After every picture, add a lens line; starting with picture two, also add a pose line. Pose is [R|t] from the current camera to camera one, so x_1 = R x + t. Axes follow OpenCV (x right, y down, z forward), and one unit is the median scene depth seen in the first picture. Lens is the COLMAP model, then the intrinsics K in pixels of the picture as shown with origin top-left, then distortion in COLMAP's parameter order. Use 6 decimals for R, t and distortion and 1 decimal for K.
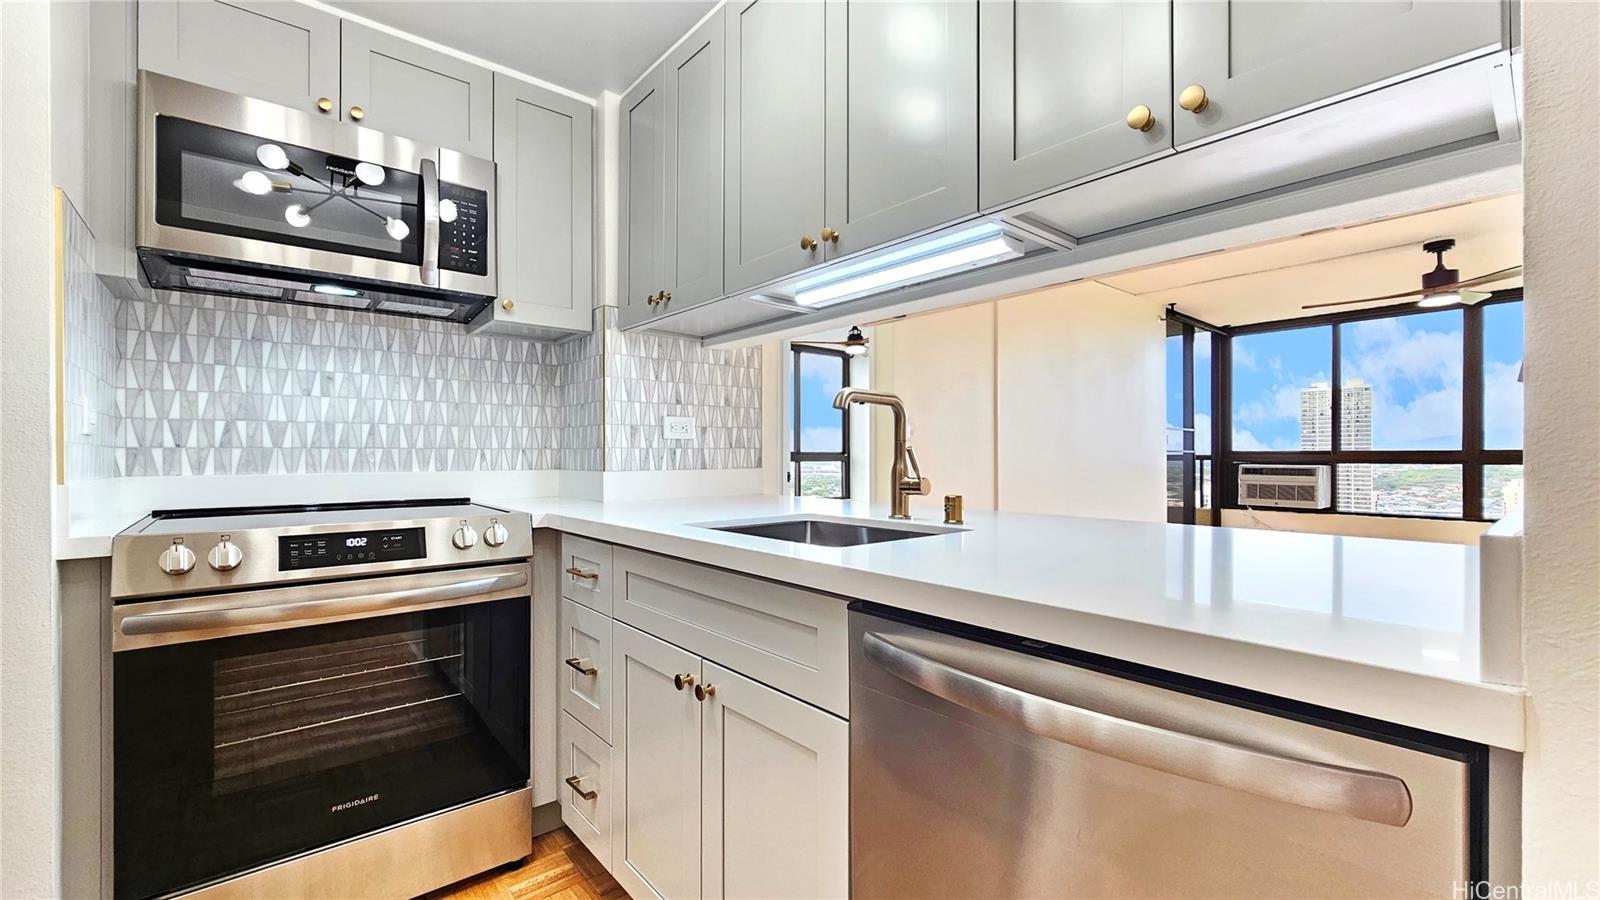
lens RADIAL K [[666.8, 0, 810.3], [0, 666.8, 459.5], [0, 0, 1]] dist [-0.003960, 0.000825]
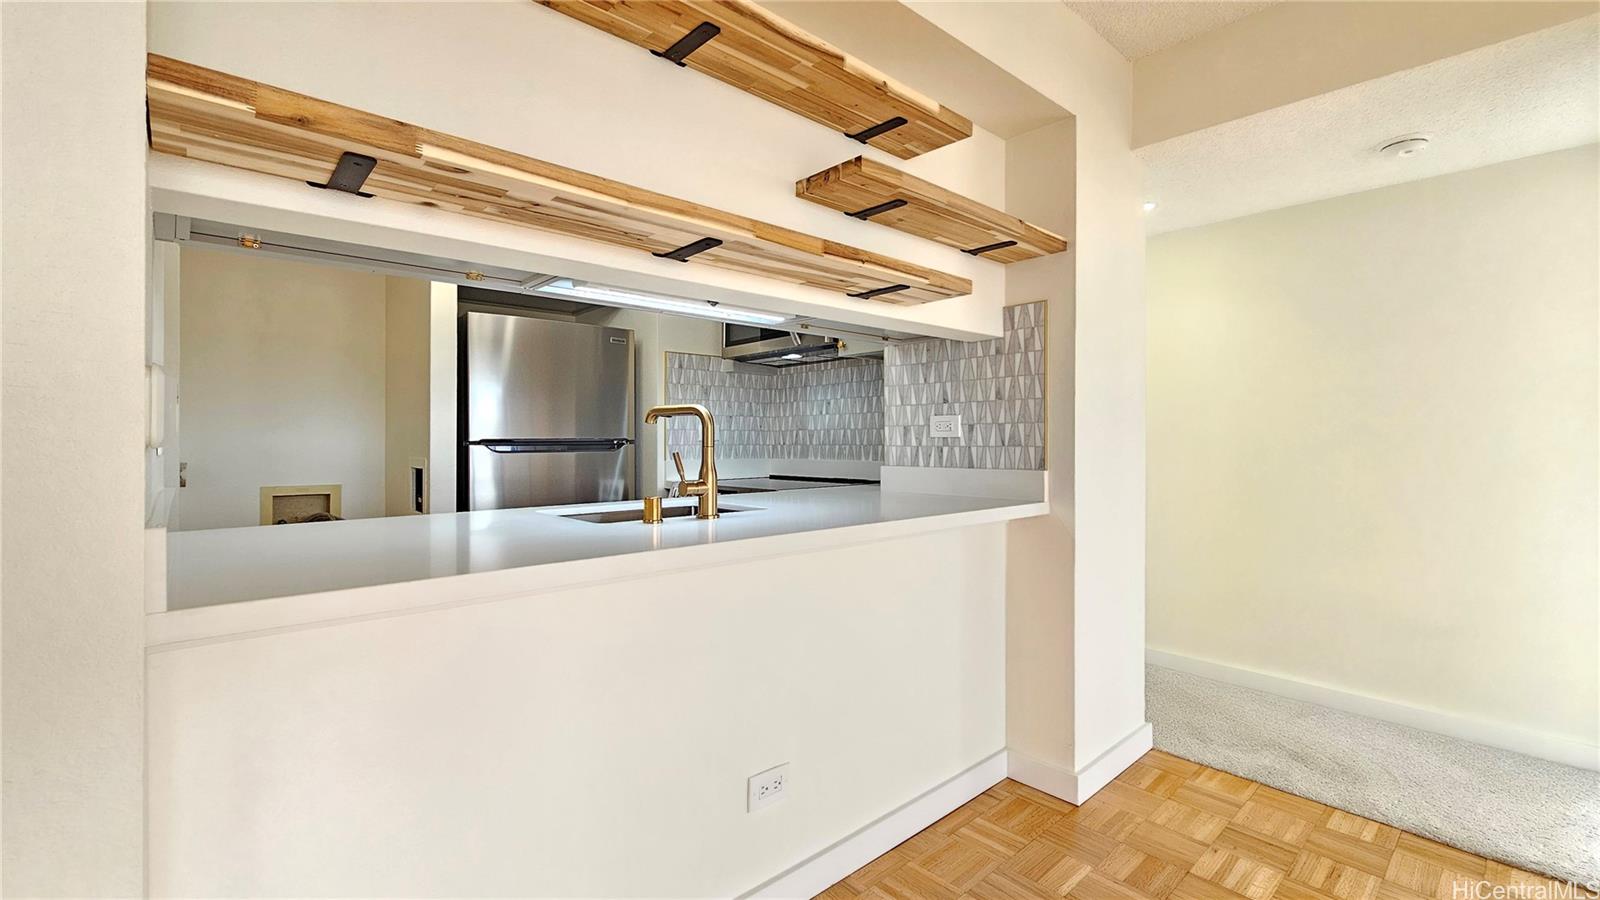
lens RADIAL K [[666.8, 0, 802.8], [0, 666.8, 428.6], [0, 0, 1]] dist [-0.003960, 0.000825]
pose [[0.031670, -0.014558, -0.999392, 0.897566], [-0.004116, 0.999884, -0.014695, -0.030962], [0.999490, 0.004579, 0.031606, 0.823649]]
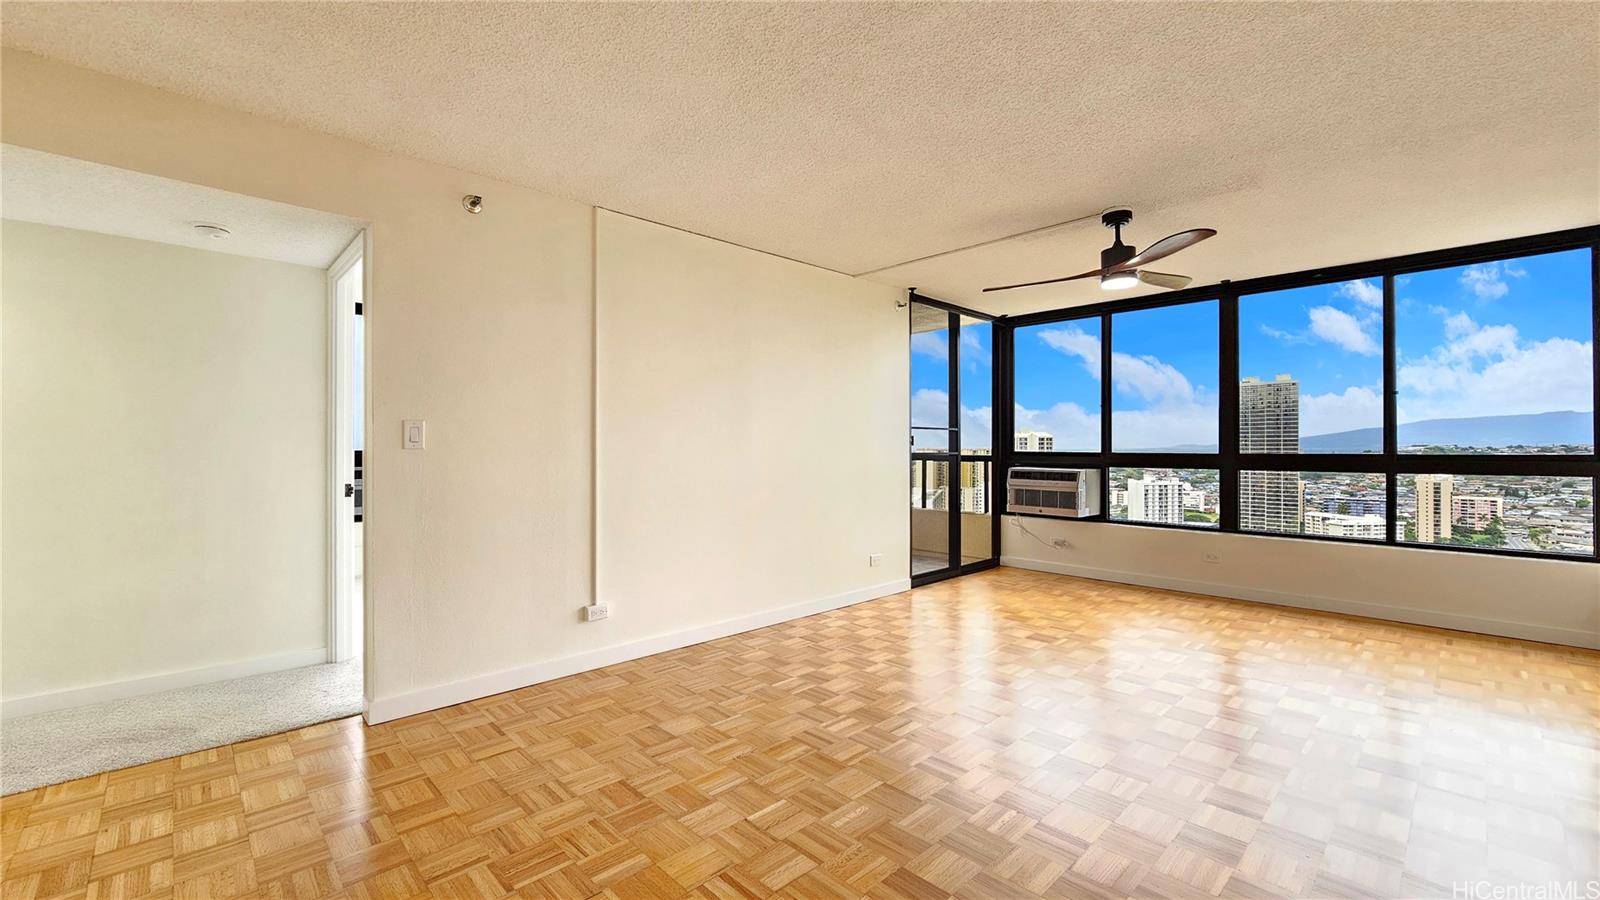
lens RADIAL K [[666.8, 0, 796.8], [0, 666.8, 450.1], [0, 0, 1]] dist [-0.003960, 0.000825]
pose [[0.997340, 0.002158, 0.072851, 0.971344], [-0.002217, 0.999997, 0.000728, -0.054163], [-0.072850, -0.000888, 0.997343, 0.380865]]
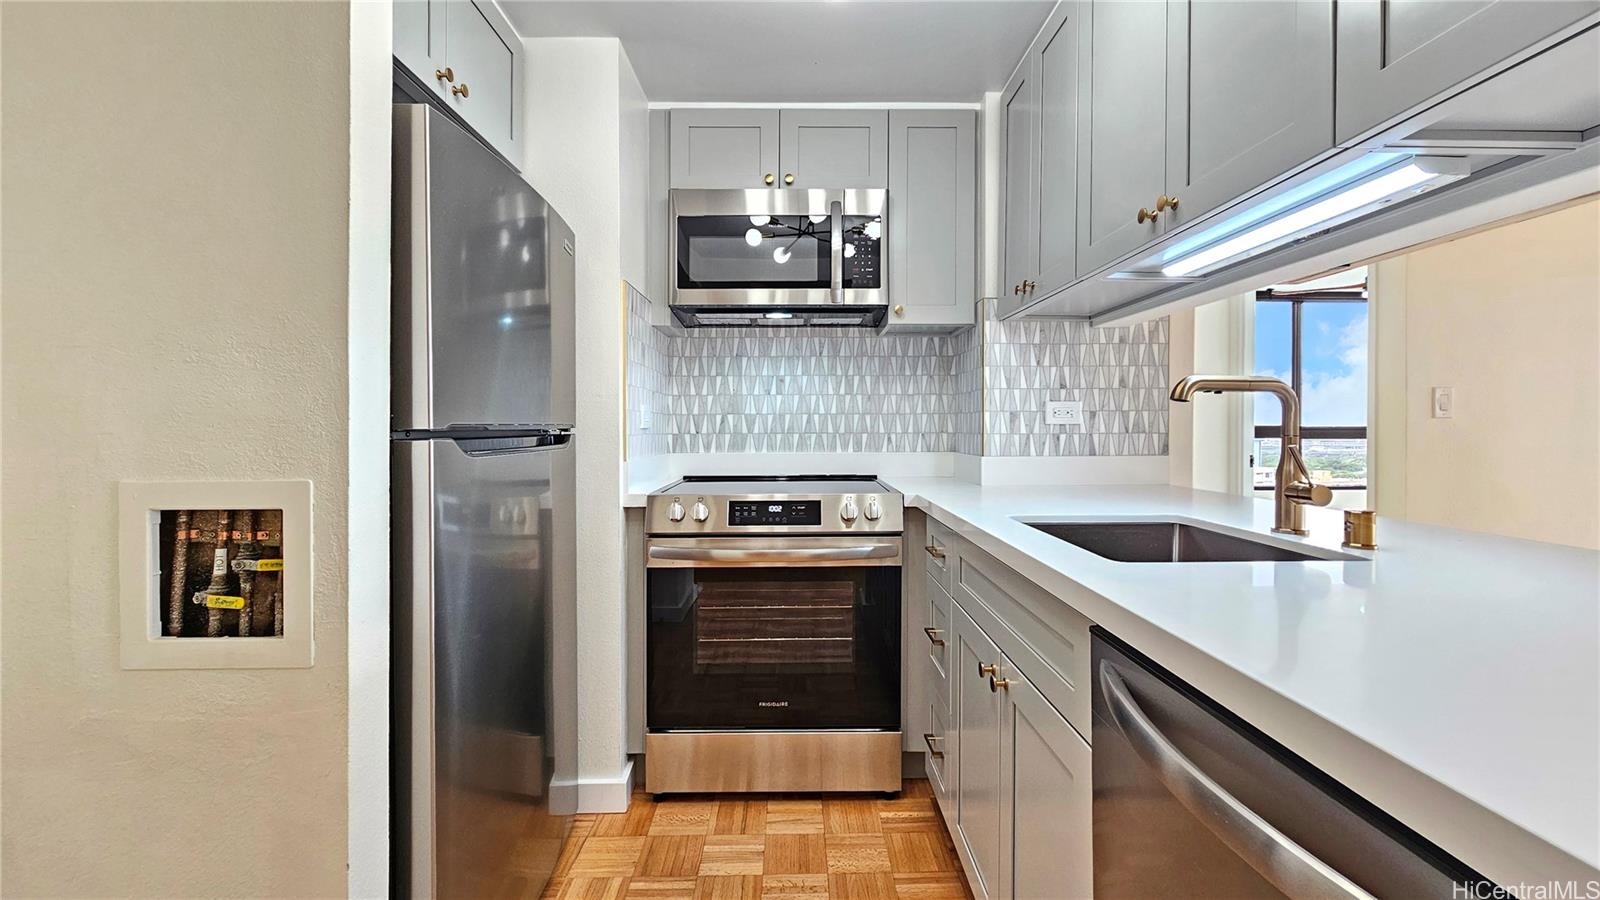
lens RADIAL K [[666.8, 0, 803.4], [0, 666.8, 433.3], [0, 0, 1]] dist [-0.003960, 0.000825]
pose [[0.765915, 0.007685, -0.642896, 0.151473], [-0.003926, 0.999966, 0.007277, -0.025525], [0.642930, -0.003050, 0.765919, 0.013054]]
